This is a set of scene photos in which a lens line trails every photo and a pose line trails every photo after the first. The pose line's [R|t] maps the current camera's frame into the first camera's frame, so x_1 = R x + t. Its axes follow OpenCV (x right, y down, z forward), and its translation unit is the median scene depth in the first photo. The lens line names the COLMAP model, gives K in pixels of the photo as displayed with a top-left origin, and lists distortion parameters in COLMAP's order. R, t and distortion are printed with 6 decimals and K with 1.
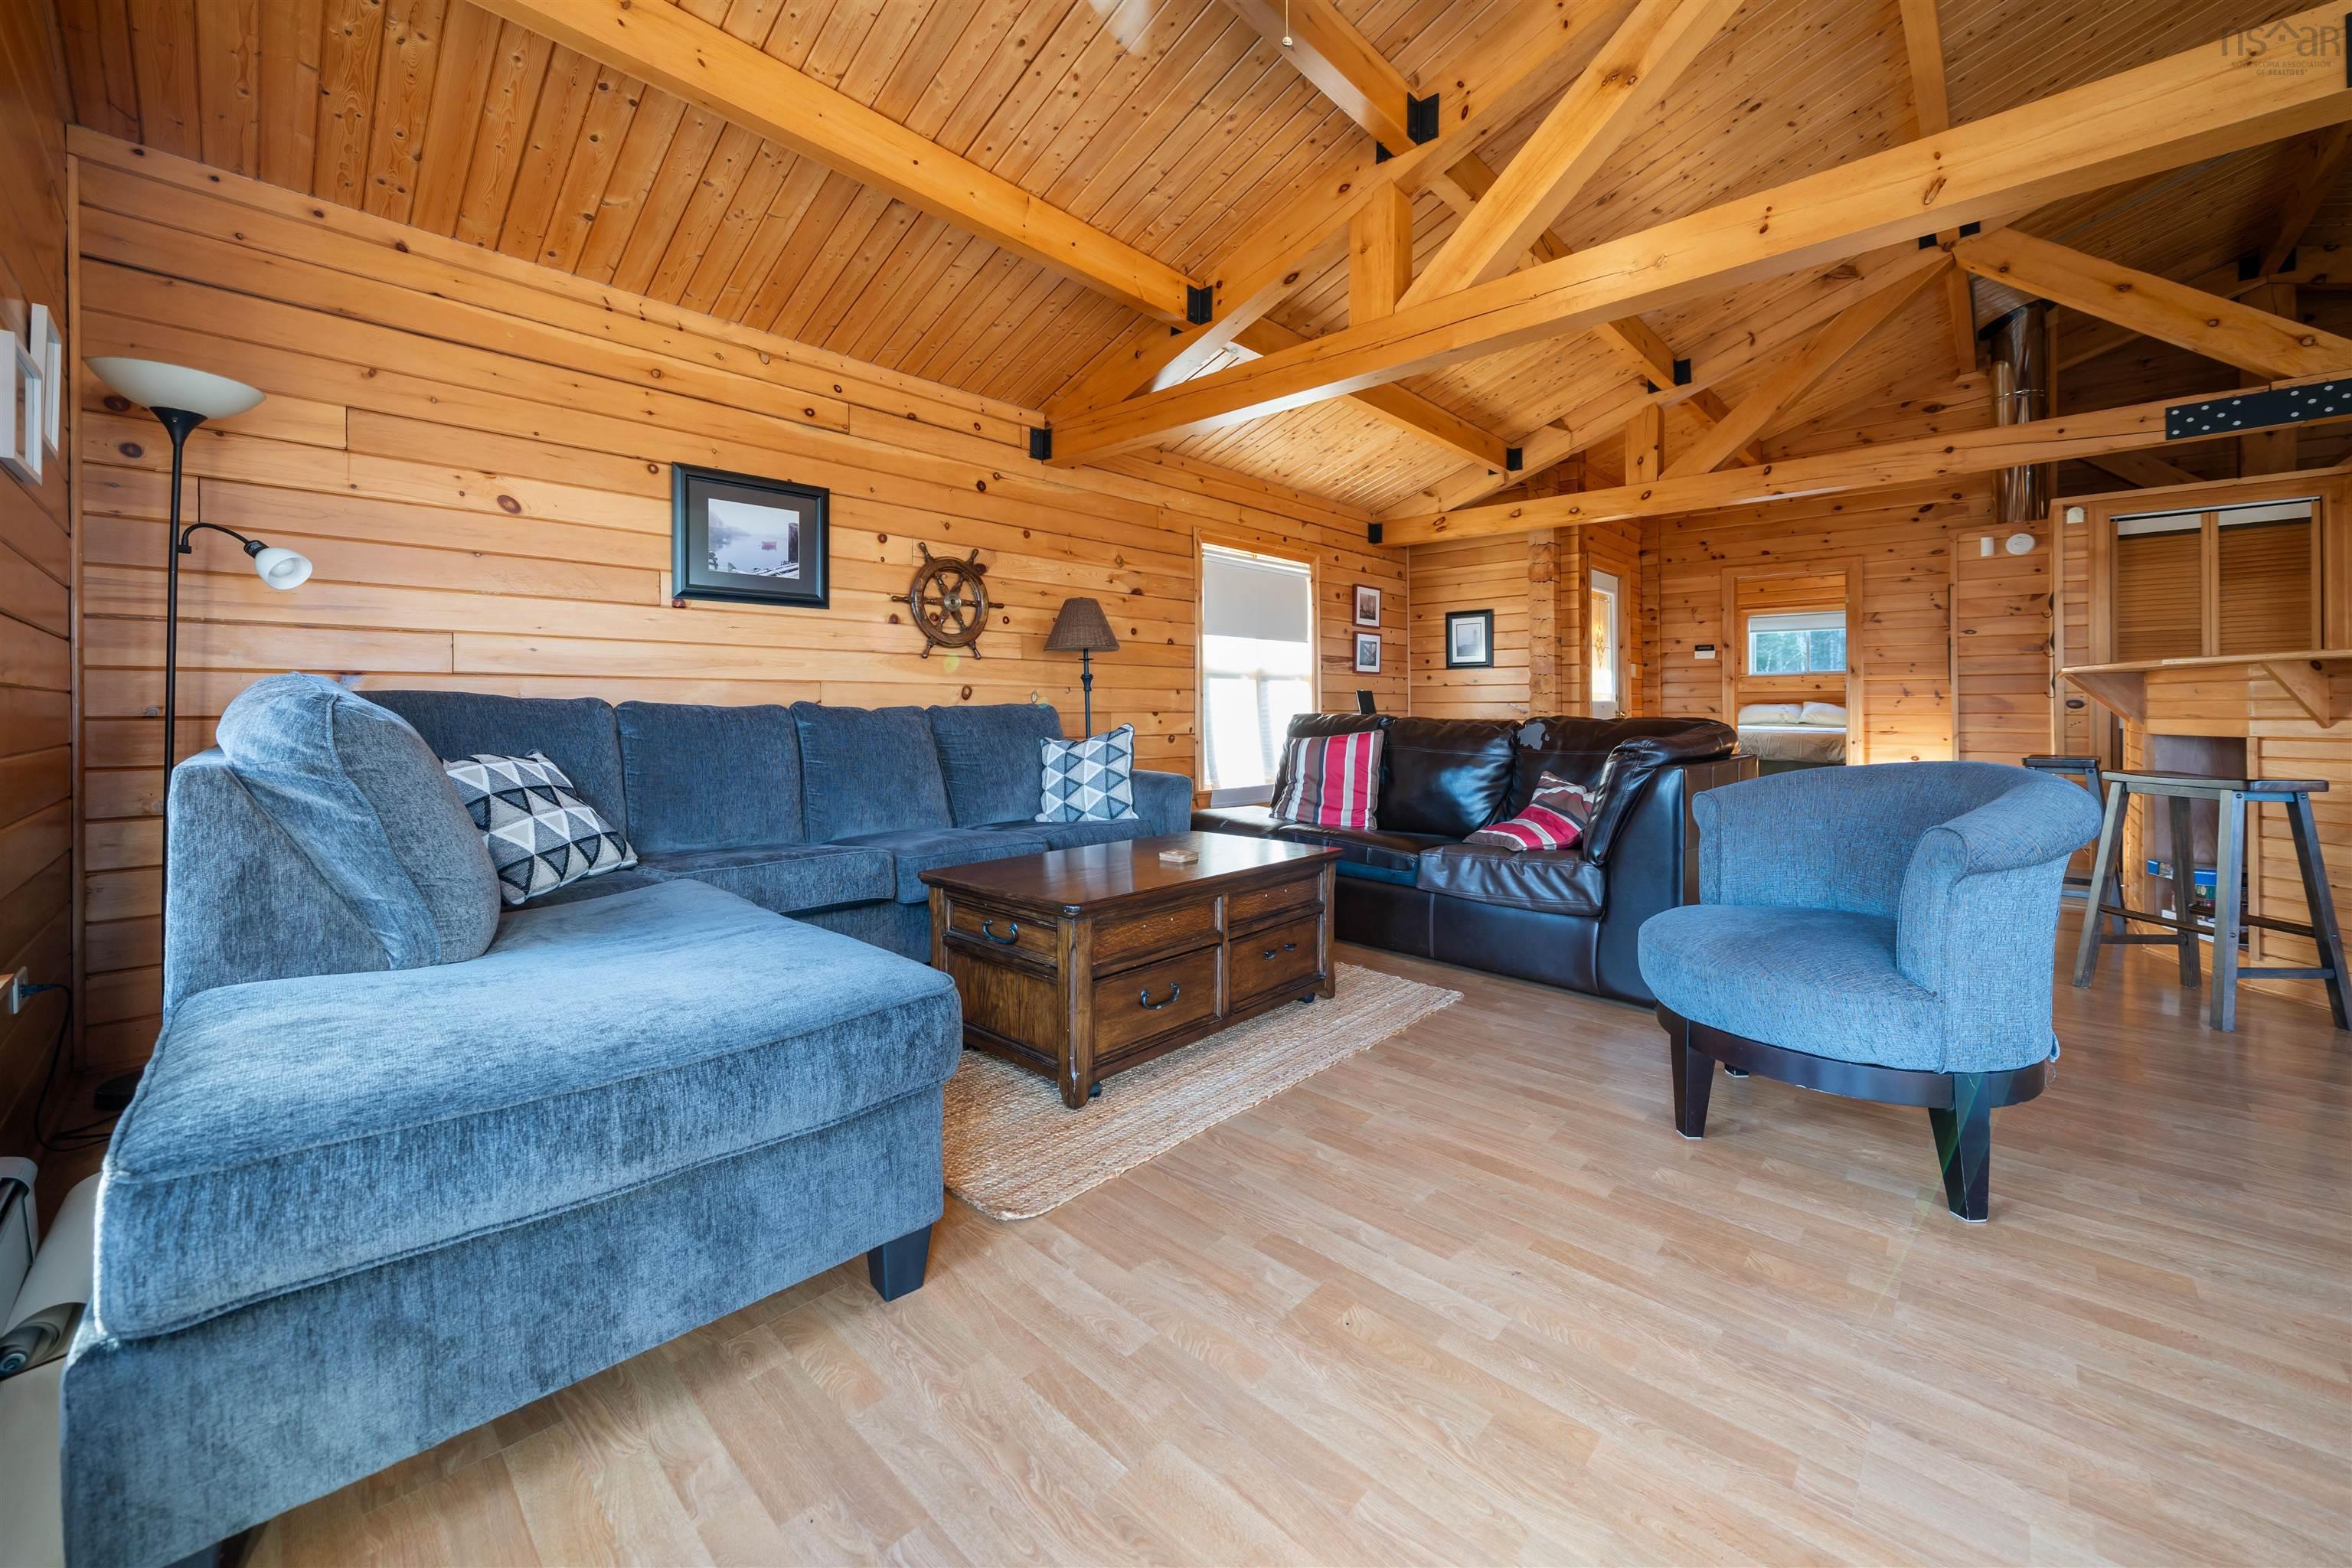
lens RADIAL K [[881.4, 0, 1168.8], [0, 881.4, 707.1], [0, 0, 1]] dist [-0.000809, 0.000068]
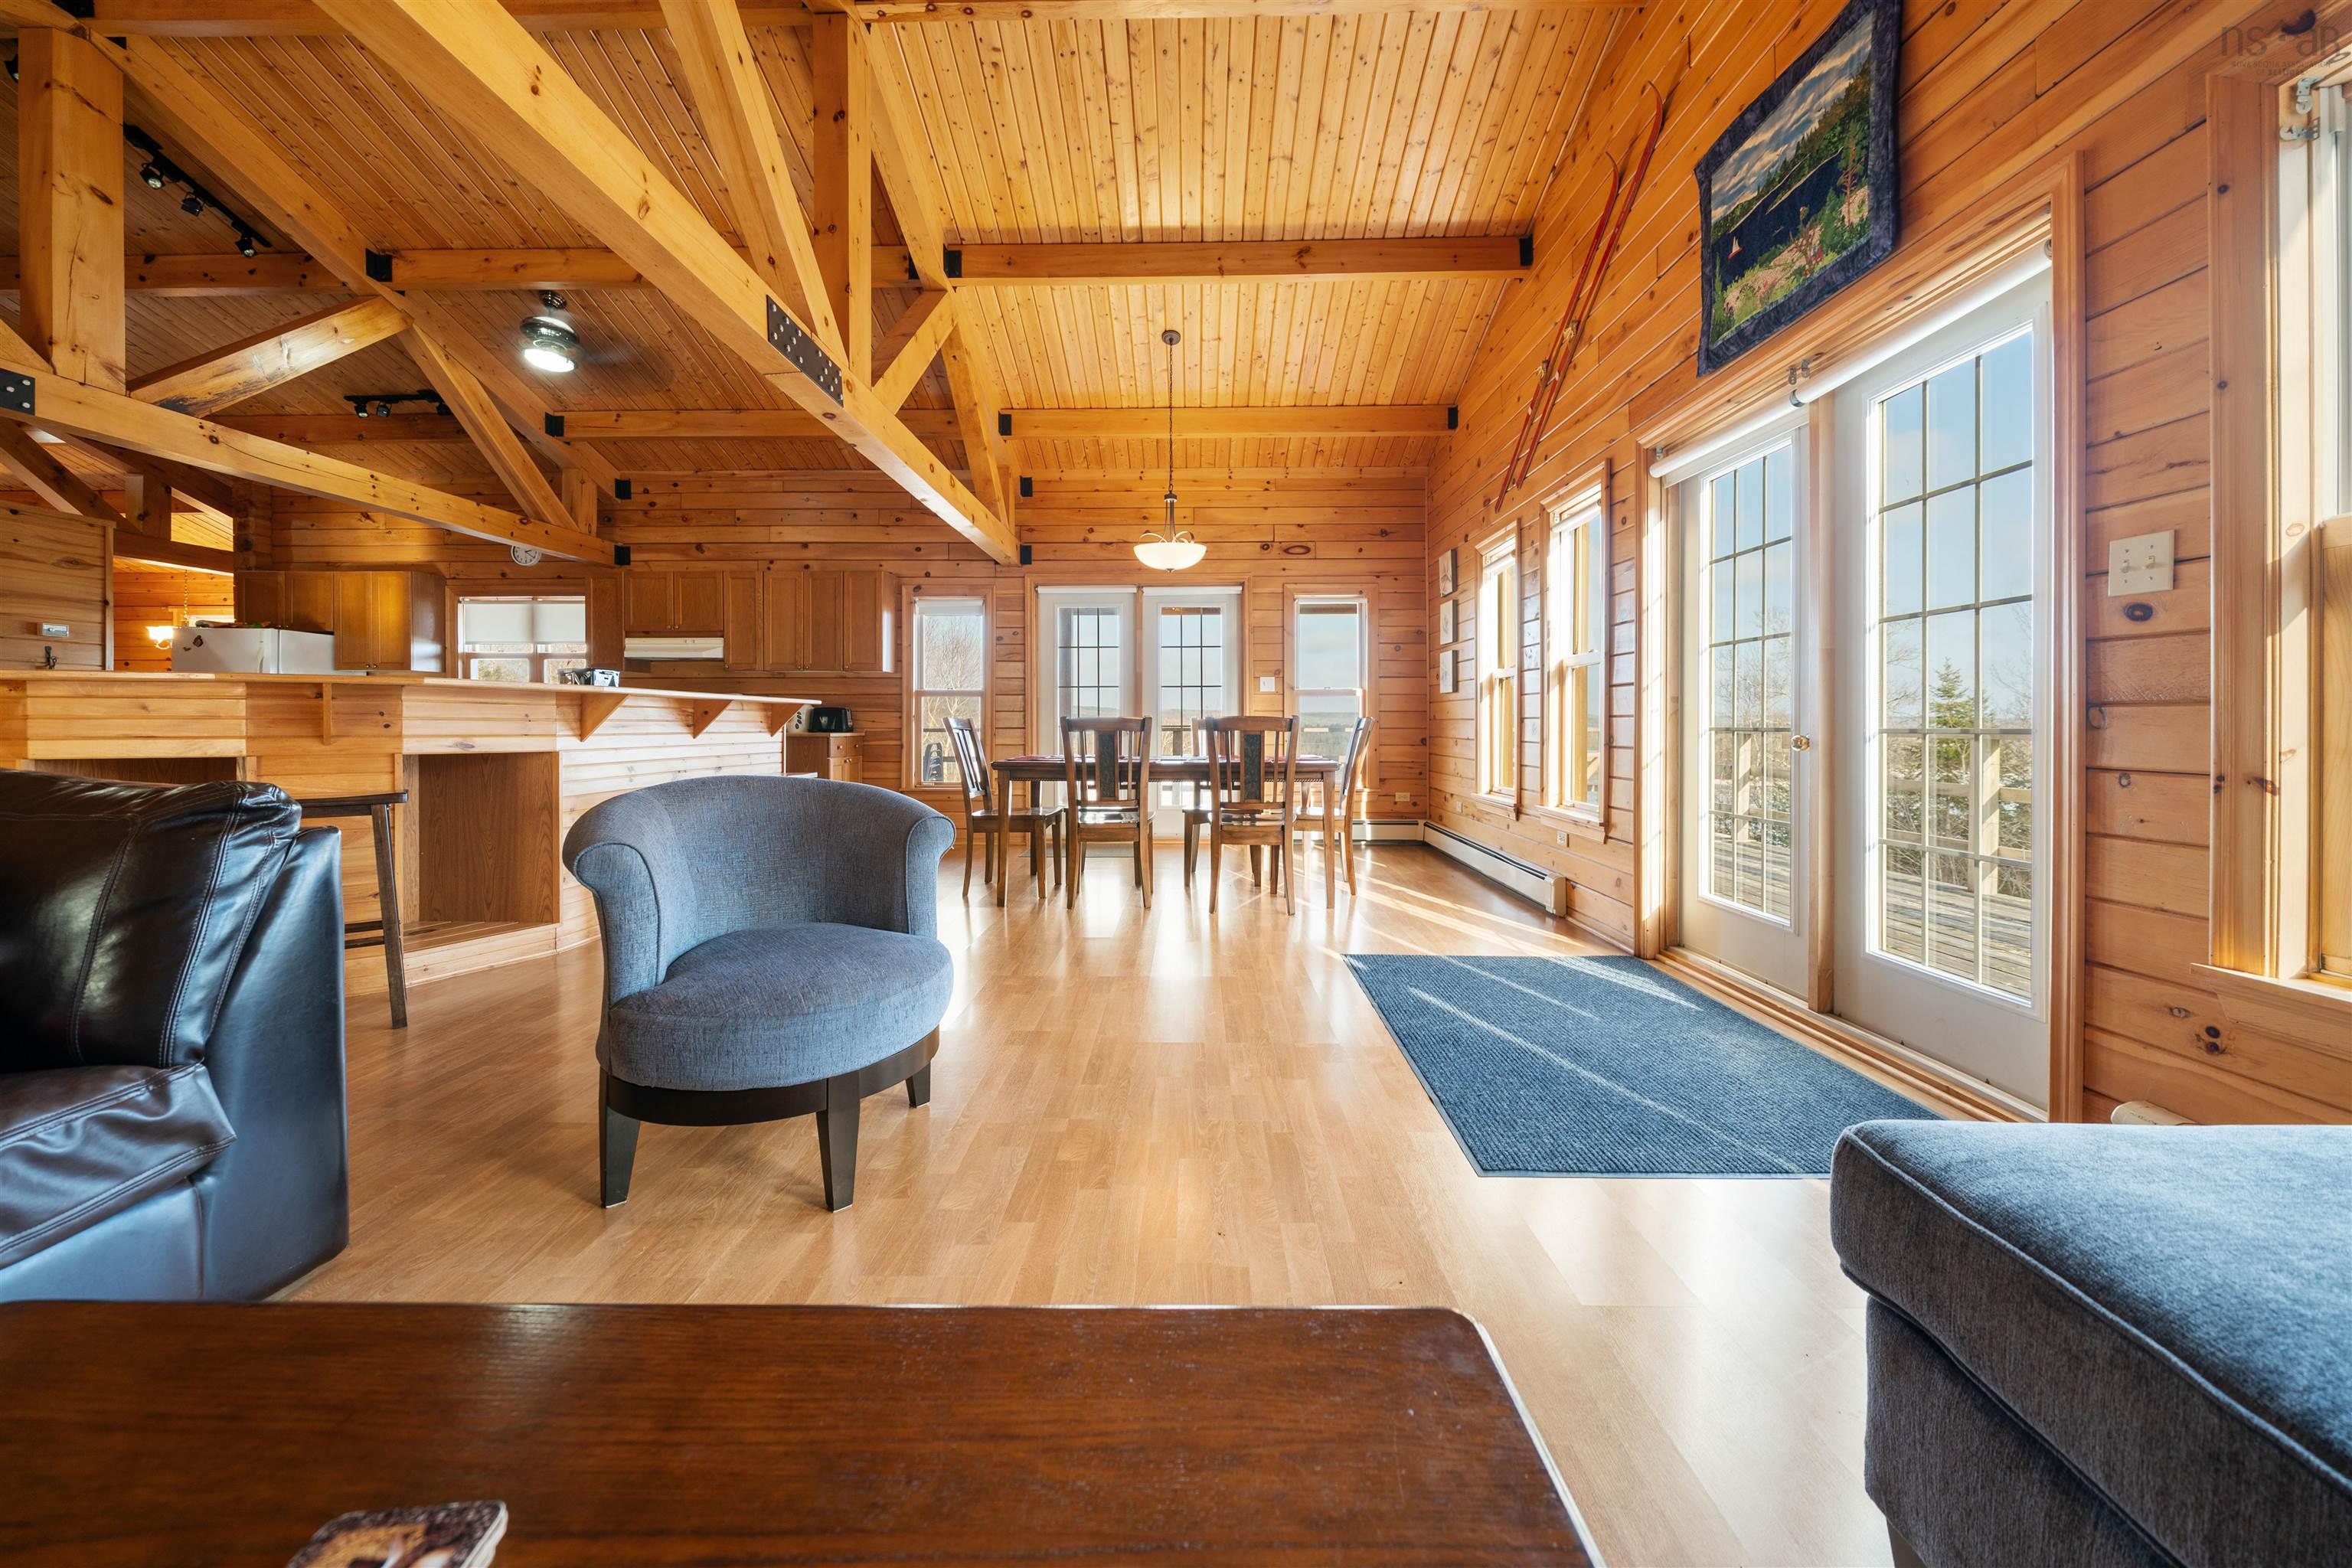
lens RADIAL K [[862.4, 0, 1180.0], [0, 862.4, 727.2], [0, 0, 1]] dist [-0.005000, 0.000303]
pose [[-0.675415, -0.000597, 0.737438, -0.106864], [-0.003524, 0.999991, -0.002417, -0.000004], [-0.737430, -0.004231, -0.675411, 0.499190]]
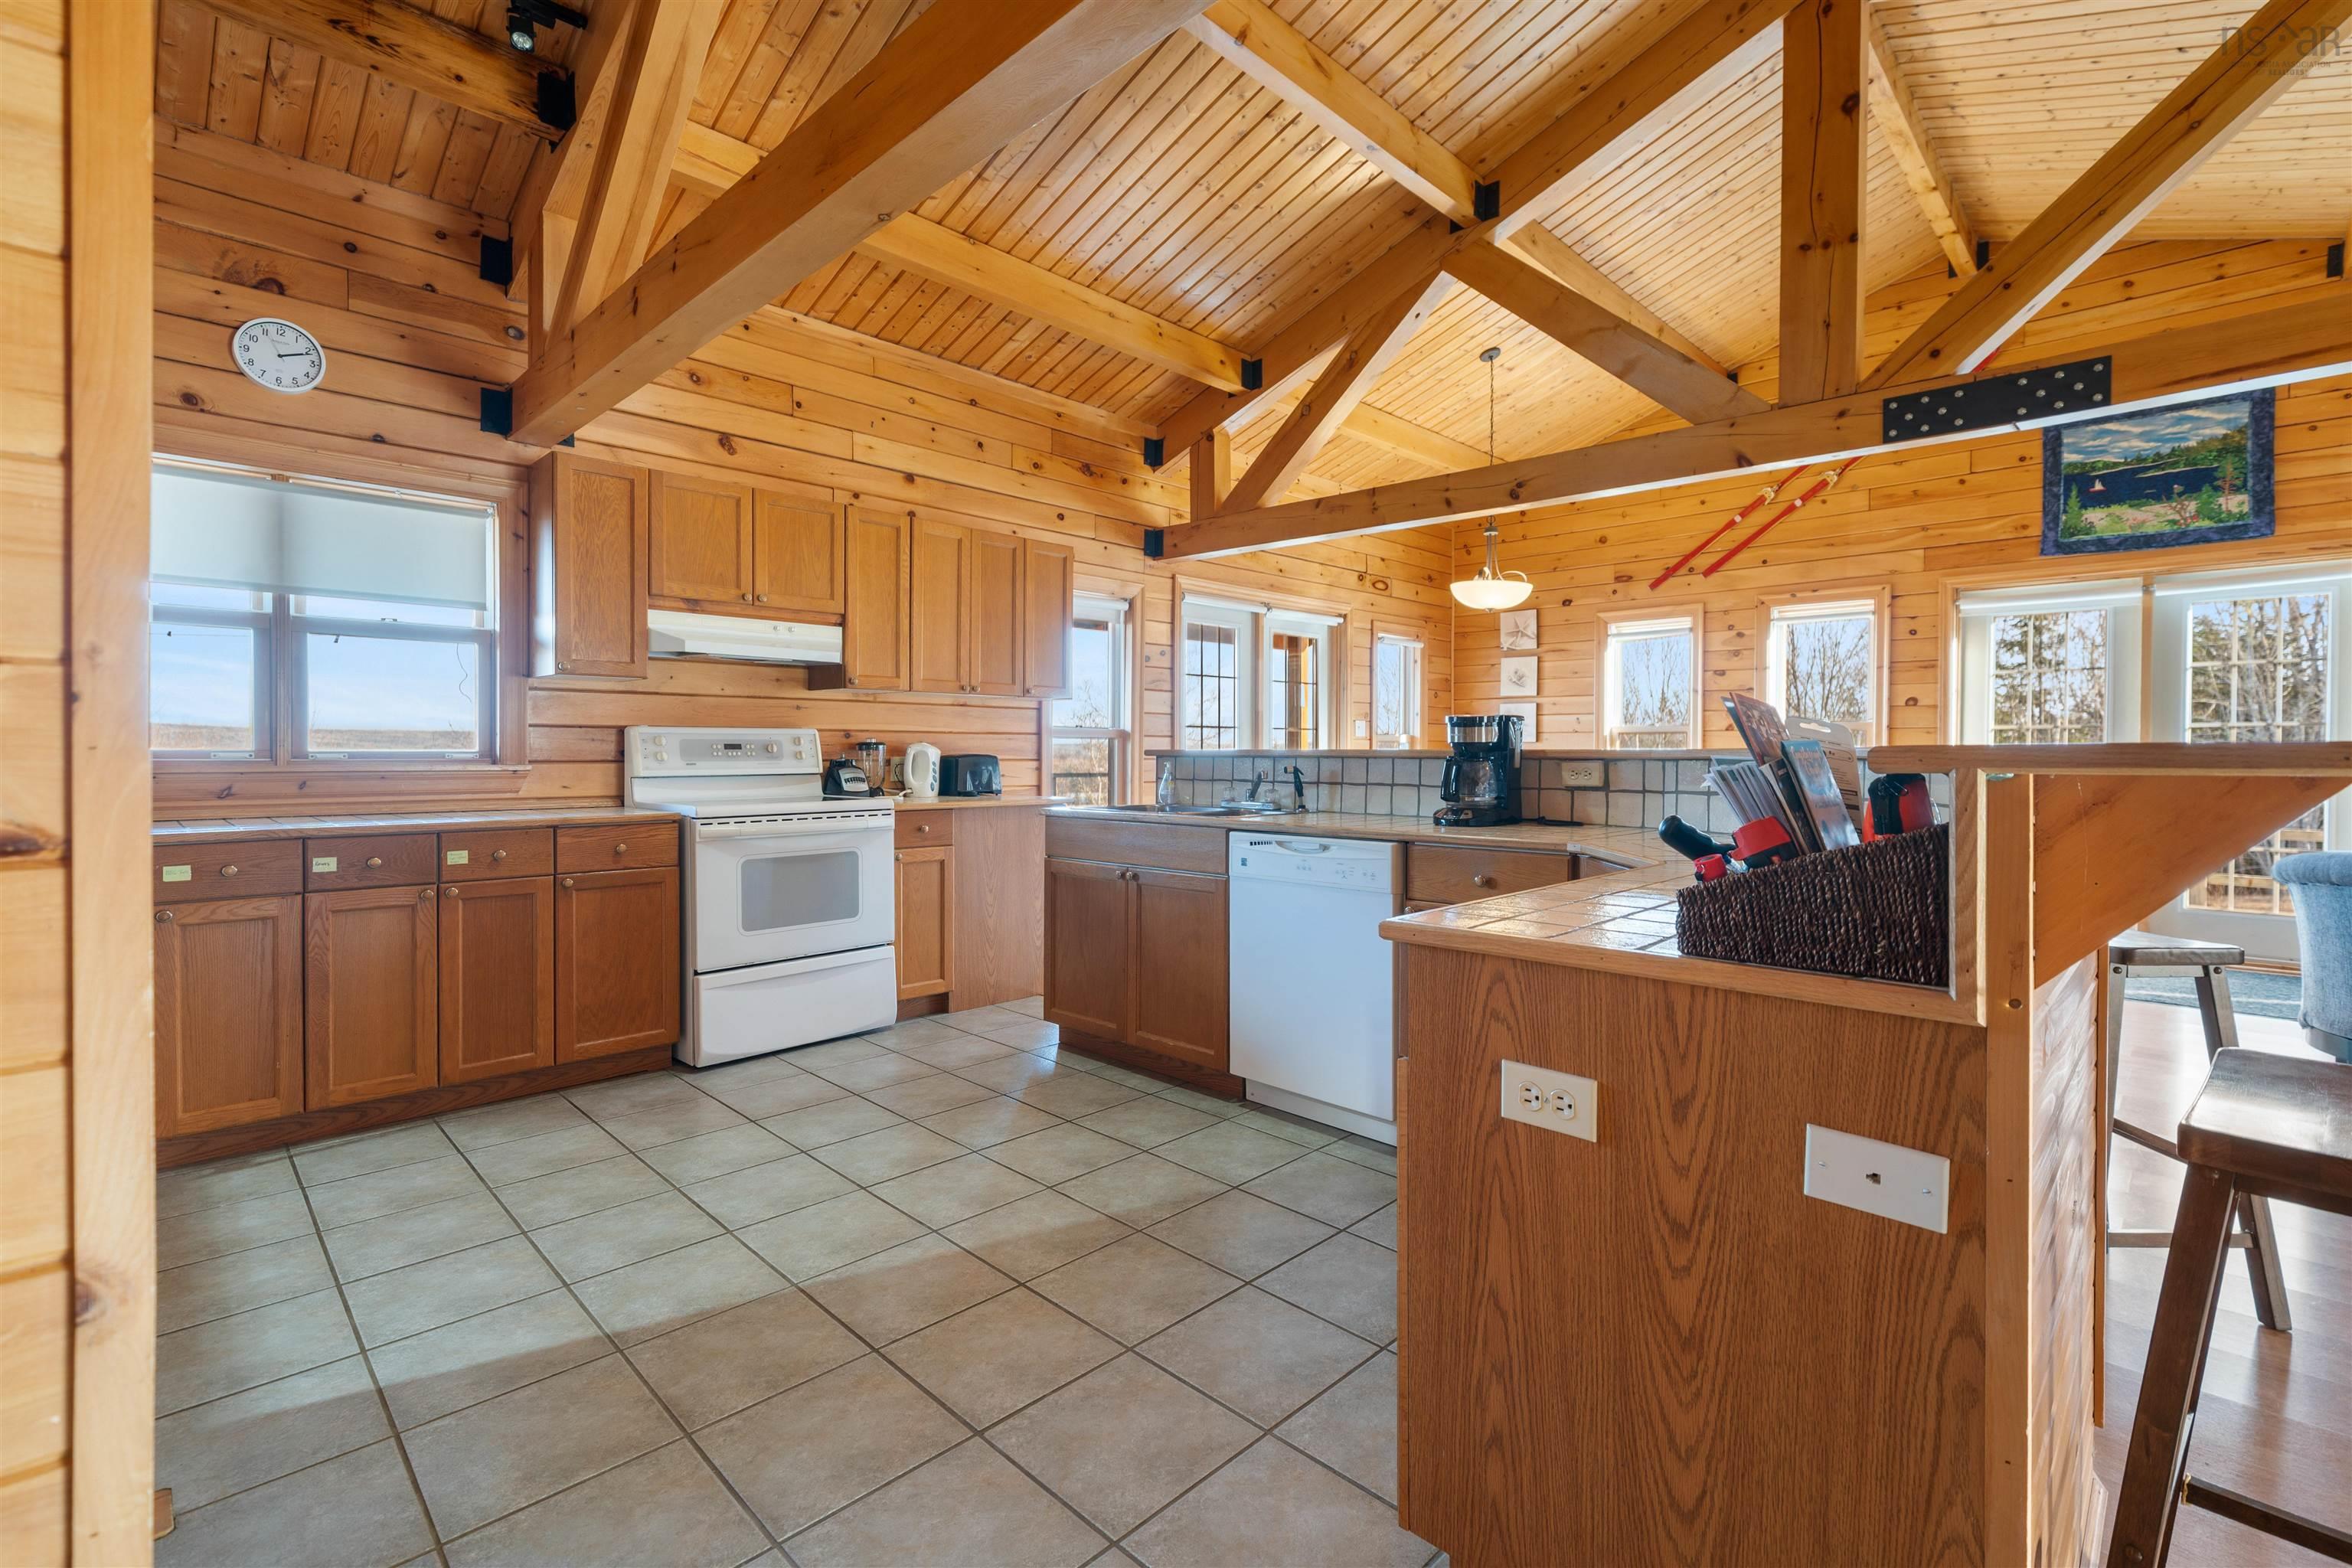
lens RADIAL K [[1046.0, 0, 1168.2], [0, 1046.0, 762.2], [0, 0, 1]] dist [0.002185, -0.000135]
pose [[-0.999805, -0.001491, 0.019674, 0.994185], [-0.001396, 0.999987, 0.004864, -0.028404], [-0.019681, 0.004836, -0.999795, 0.967791]]
